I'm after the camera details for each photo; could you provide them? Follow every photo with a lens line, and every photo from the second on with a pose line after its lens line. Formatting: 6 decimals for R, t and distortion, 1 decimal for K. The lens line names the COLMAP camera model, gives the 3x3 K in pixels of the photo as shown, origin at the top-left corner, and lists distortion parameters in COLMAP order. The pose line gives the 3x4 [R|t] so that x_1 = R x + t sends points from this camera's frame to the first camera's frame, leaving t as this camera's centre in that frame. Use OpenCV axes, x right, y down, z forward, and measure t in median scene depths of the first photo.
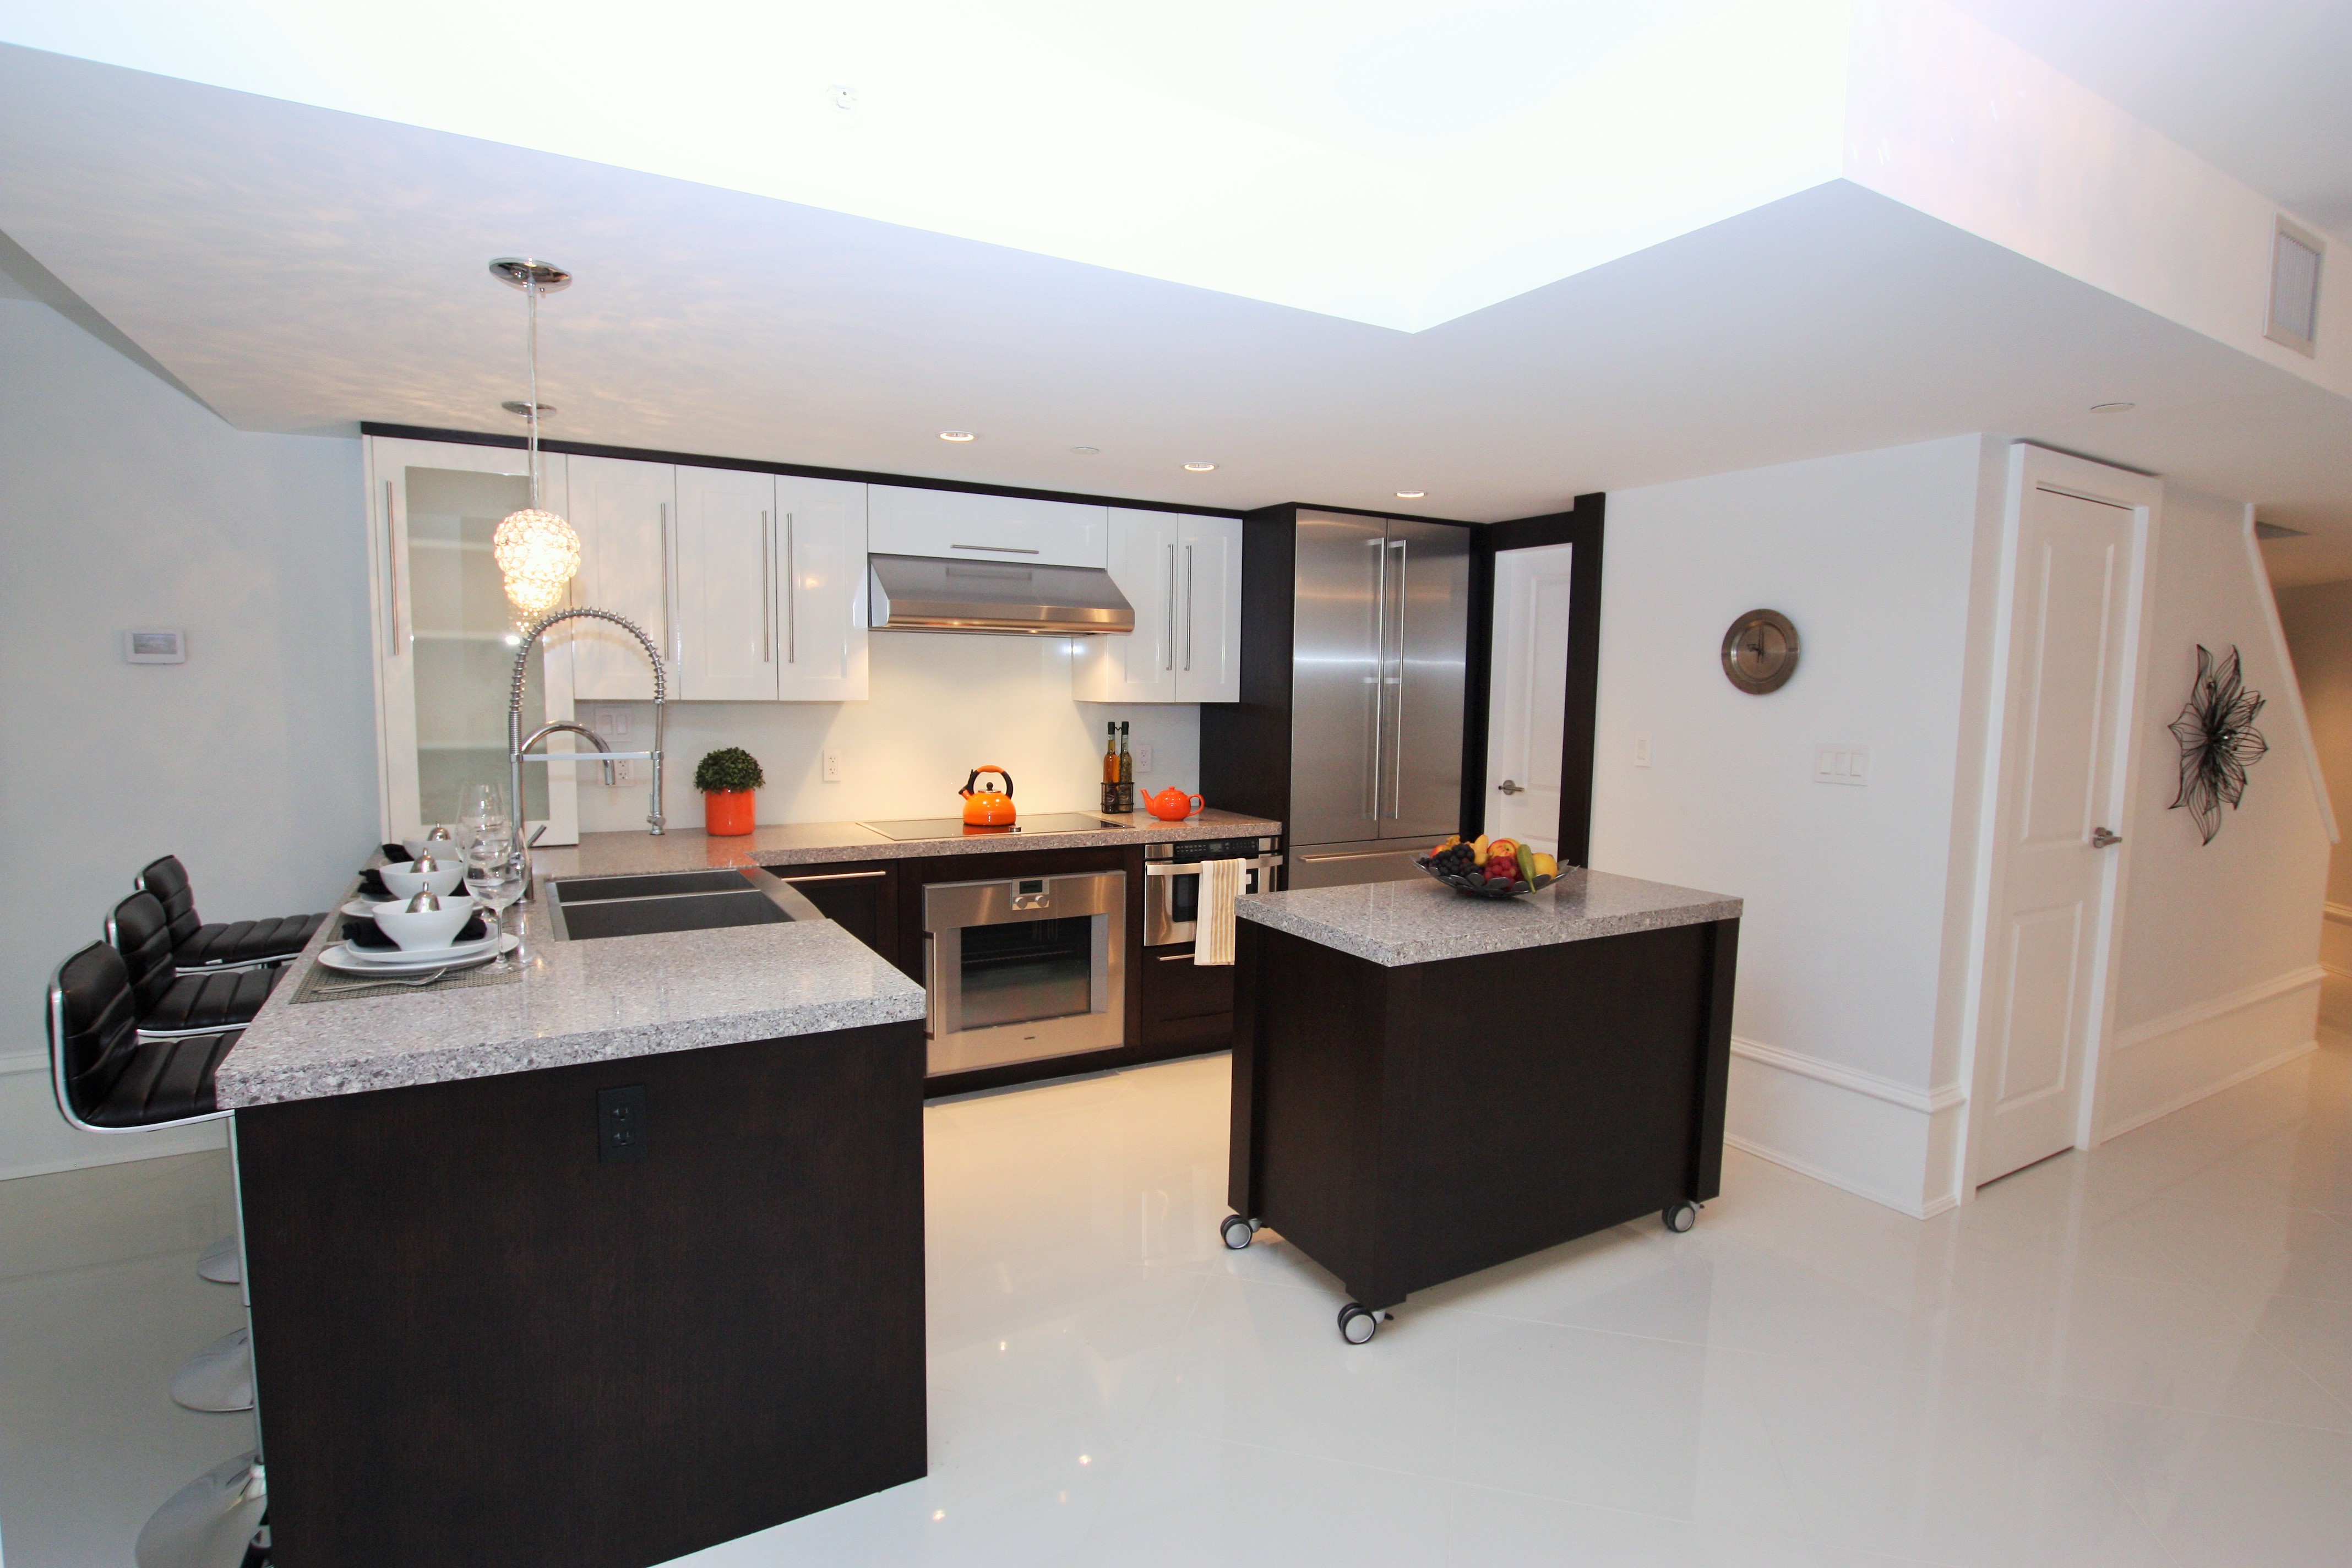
lens RADIAL K [[1132.1, 0, 1176.0], [0, 1132.1, 784.0], [0, 0, 1]] dist [-0.026338, -0.000013]
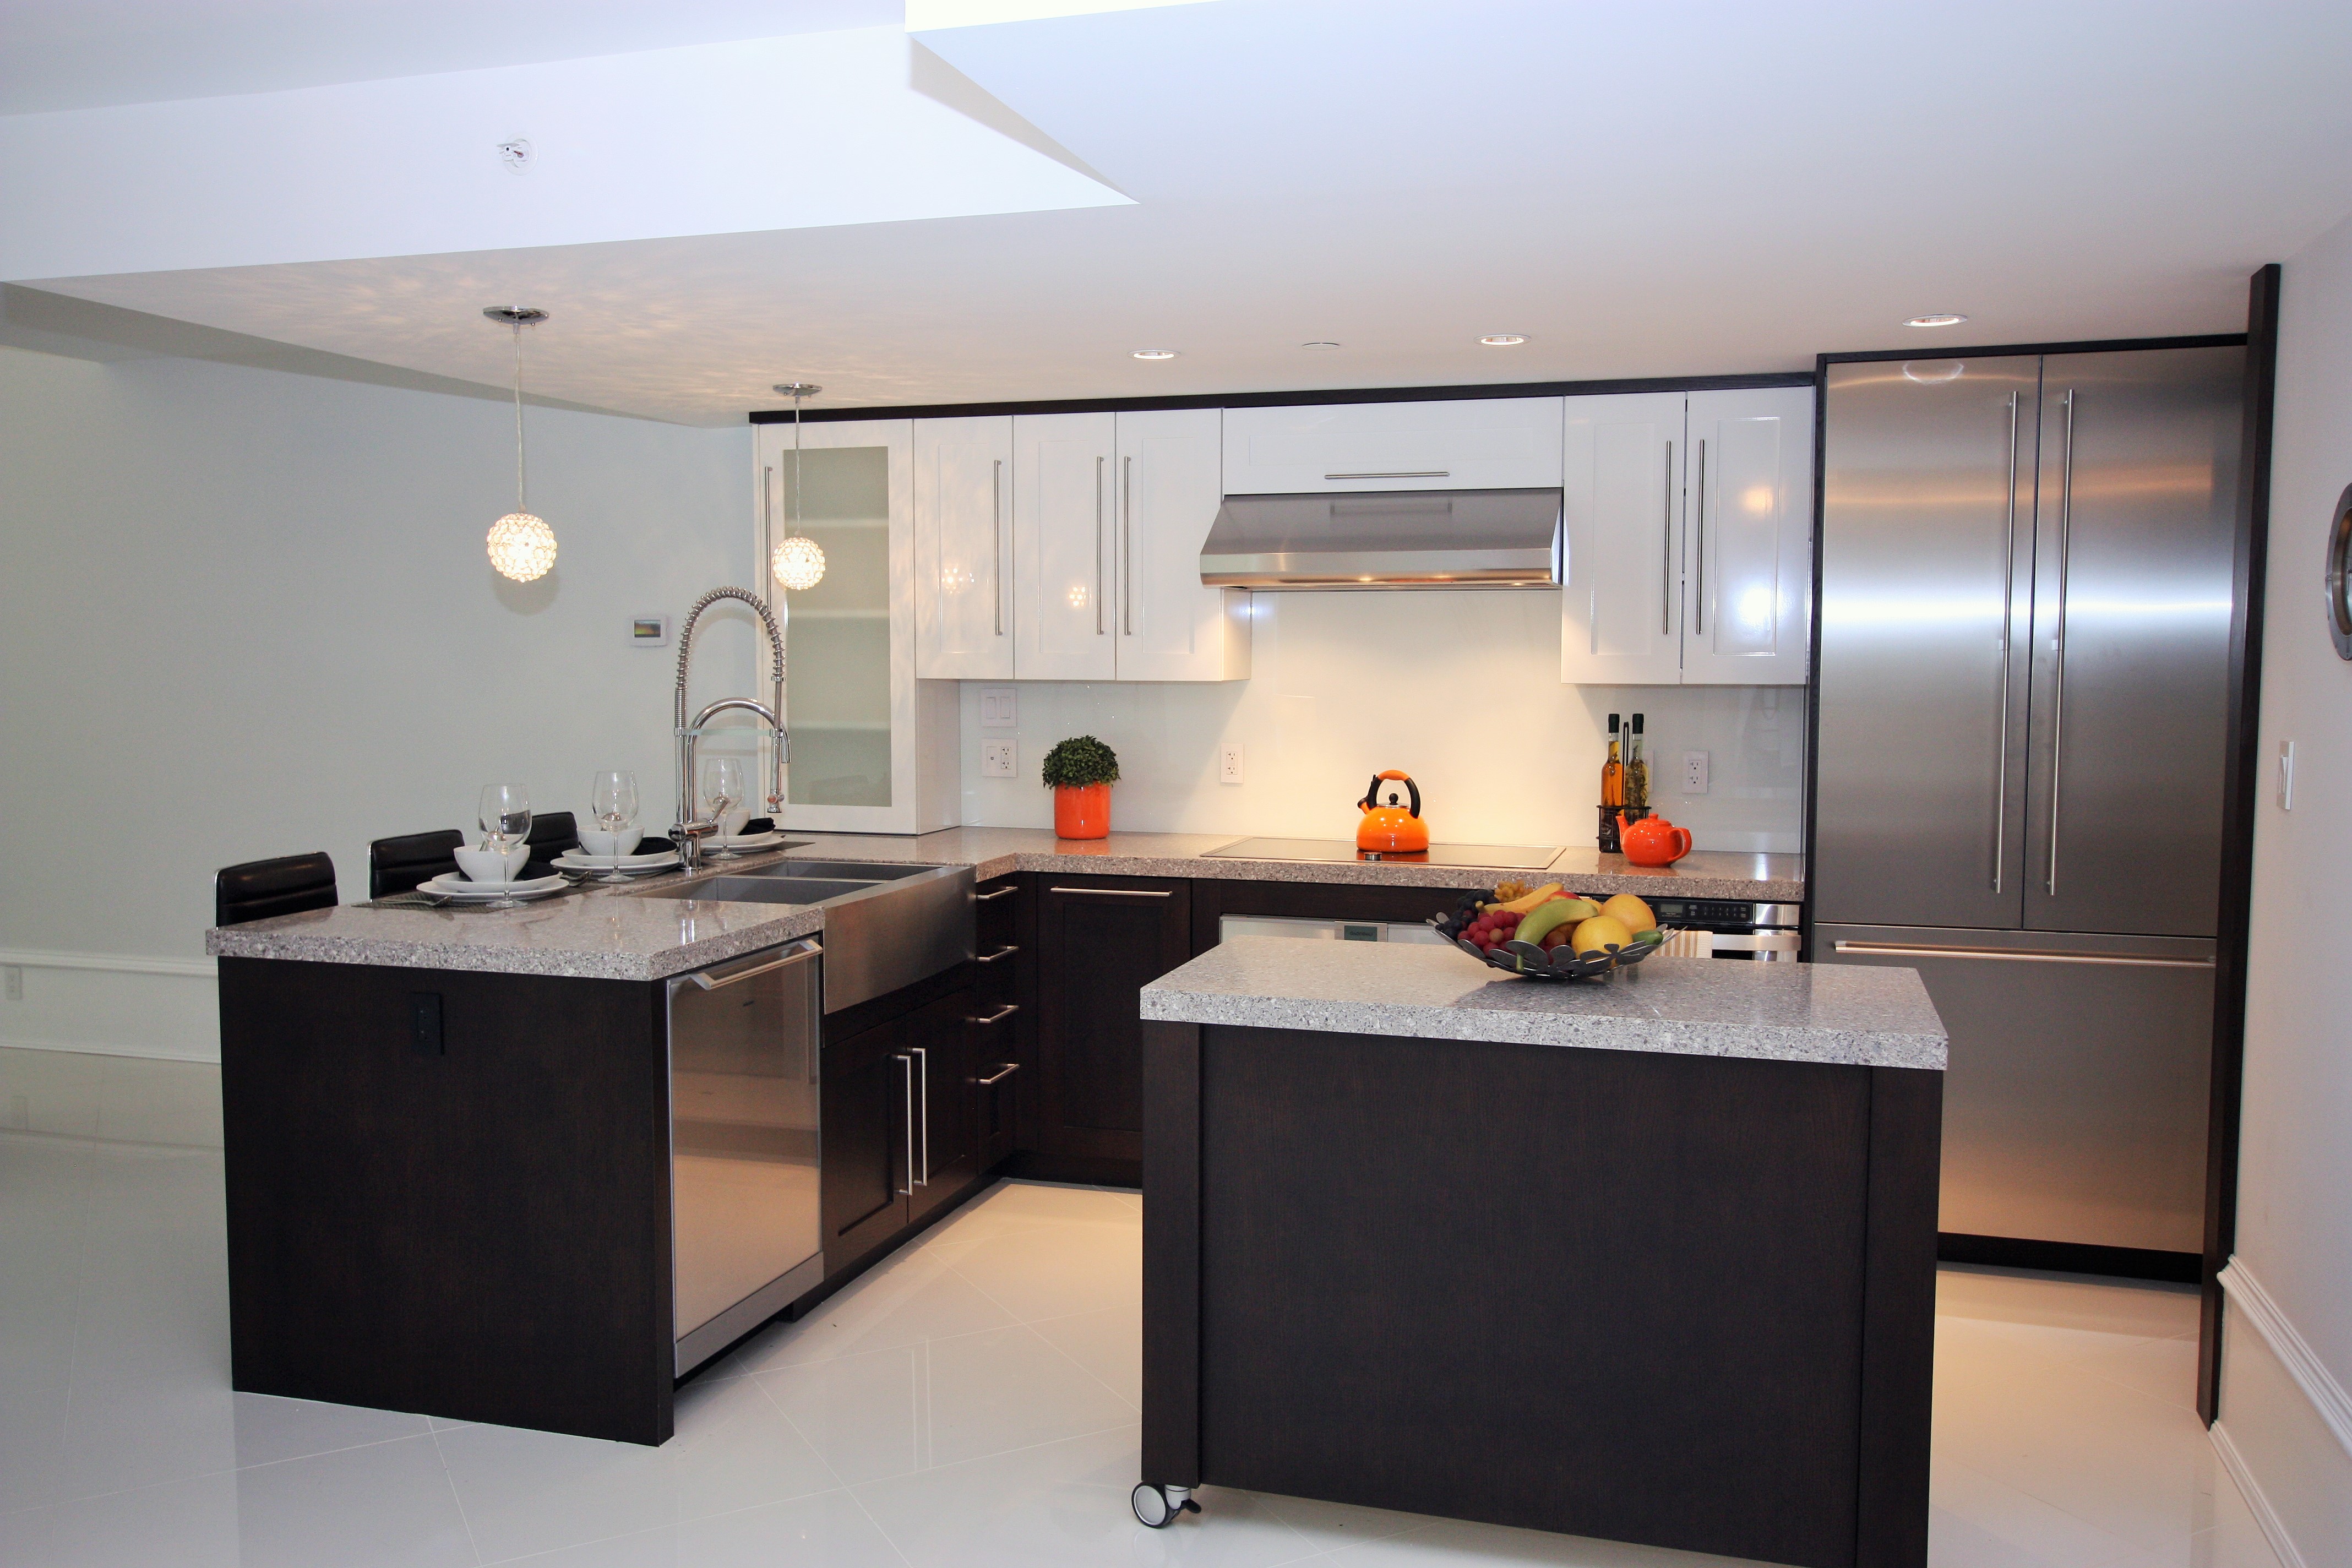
lens RADIAL K [[1827.0, 0, 1176.0], [0, 1827.0, 784.0], [0, 0, 1]] dist [-0.000649, 0.000805]
pose [[0.698315, 0.038445, -0.714758, 0.628236], [-0.055262, 0.998472, -0.000285, 0.000761], [0.713654, 0.039698, 0.699372, 0.082572]]
